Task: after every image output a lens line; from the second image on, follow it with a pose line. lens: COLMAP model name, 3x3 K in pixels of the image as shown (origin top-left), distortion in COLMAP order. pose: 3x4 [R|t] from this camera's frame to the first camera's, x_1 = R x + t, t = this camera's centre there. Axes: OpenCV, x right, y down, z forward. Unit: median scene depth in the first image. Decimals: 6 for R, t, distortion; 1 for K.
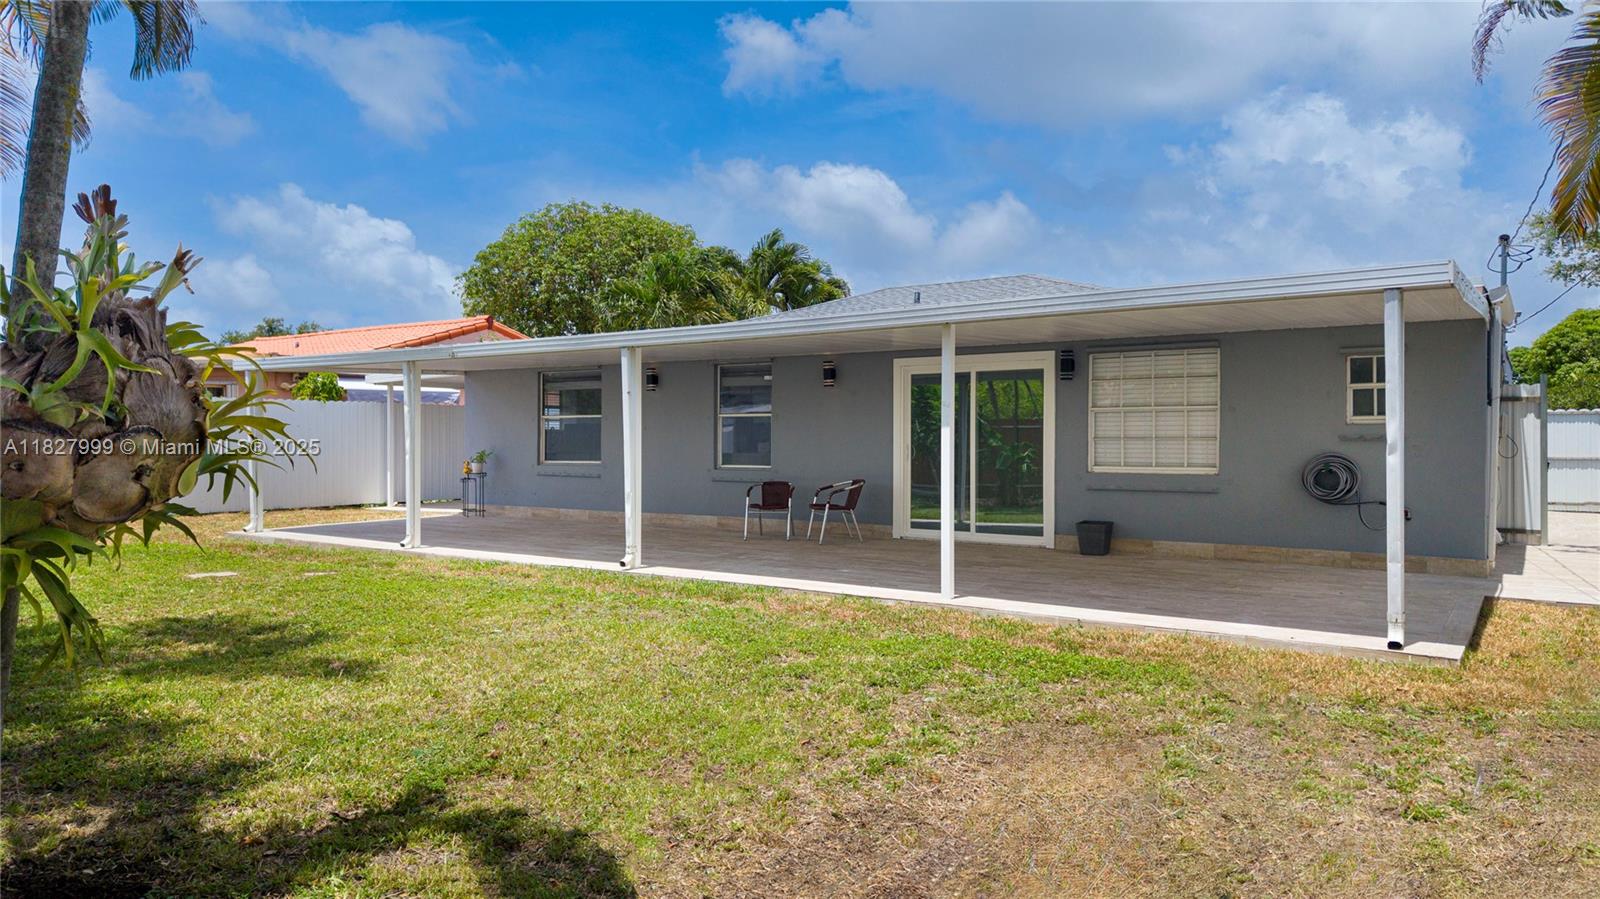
lens RADIAL K [[1065.1, 0, 800.0], [0, 1065.1, 449.5], [0, 0, 1]] dist [0.044767, -0.051464]
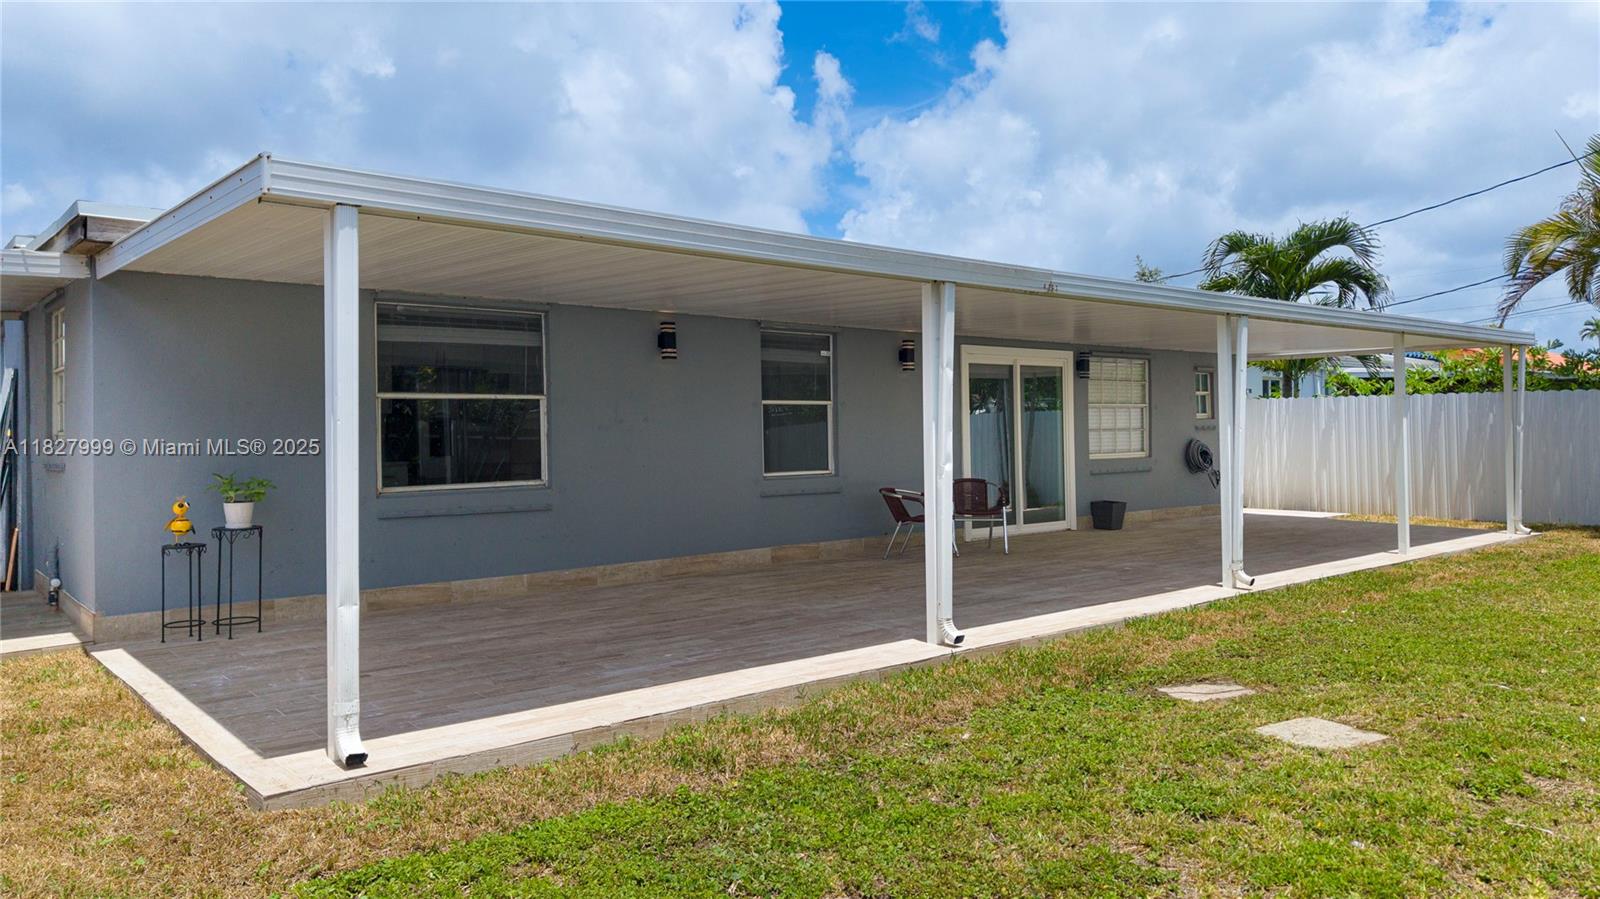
lens RADIAL K [[1065.1, 0, 800.0], [0, 1065.1, 449.5], [0, 0, 1]] dist [0.044767, -0.051464]
pose [[0.266947, -0.013901, 0.963611, -0.910174], [0.029349, 0.999549, 0.006289, -0.005780], [-0.963264, 0.026602, 0.267234, 0.979310]]
